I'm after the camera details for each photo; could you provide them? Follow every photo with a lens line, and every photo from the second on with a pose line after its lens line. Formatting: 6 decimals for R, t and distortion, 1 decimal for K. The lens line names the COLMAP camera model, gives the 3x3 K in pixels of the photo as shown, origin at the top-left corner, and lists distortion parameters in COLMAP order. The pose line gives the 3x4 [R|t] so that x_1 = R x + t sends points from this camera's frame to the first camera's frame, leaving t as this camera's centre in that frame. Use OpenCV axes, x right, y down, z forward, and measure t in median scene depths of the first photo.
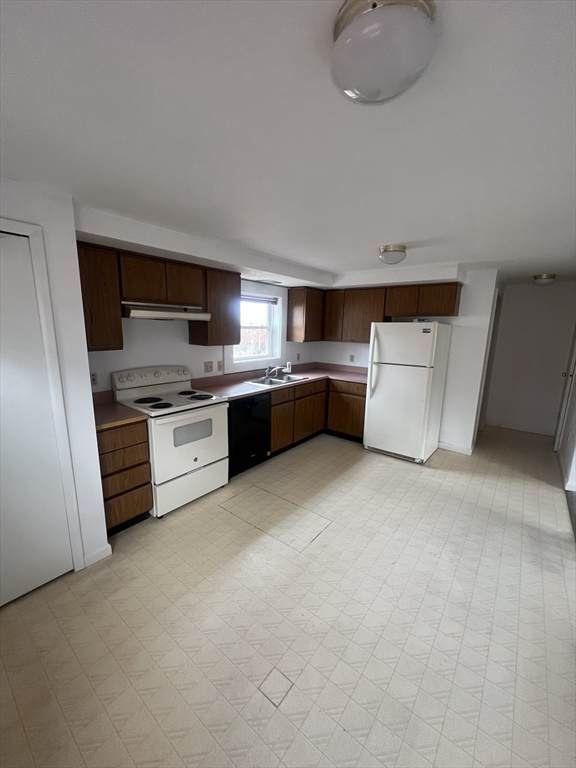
lens RADIAL K [[305.4, 0, 288.0], [0, 305.4, 384.0], [0, 0, 1]] dist [0.000644, 0.000048]
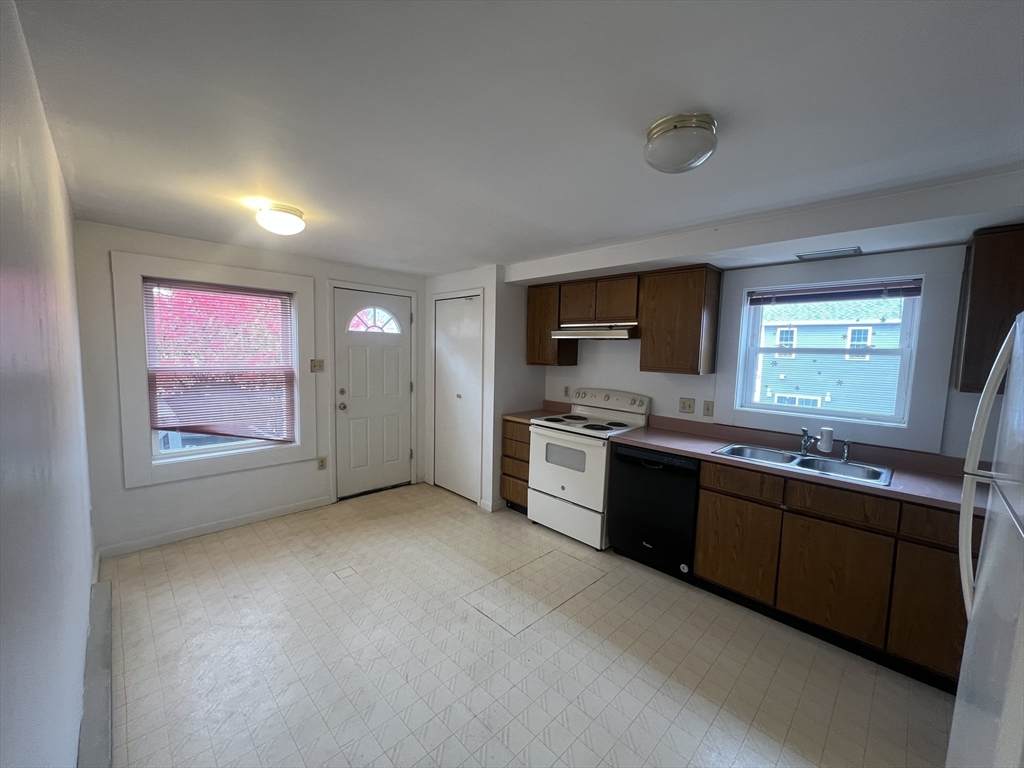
lens RADIAL K [[404.2, 0, 512.0], [0, 404.2, 384.0], [0, 0, 1]] dist [0.000564, -0.000016]
pose [[-0.121358, 0.058848, -0.990863, 0.884155], [-0.212055, 0.973658, 0.083798, -0.123272], [0.969693, 0.220287, -0.105682, 0.899038]]
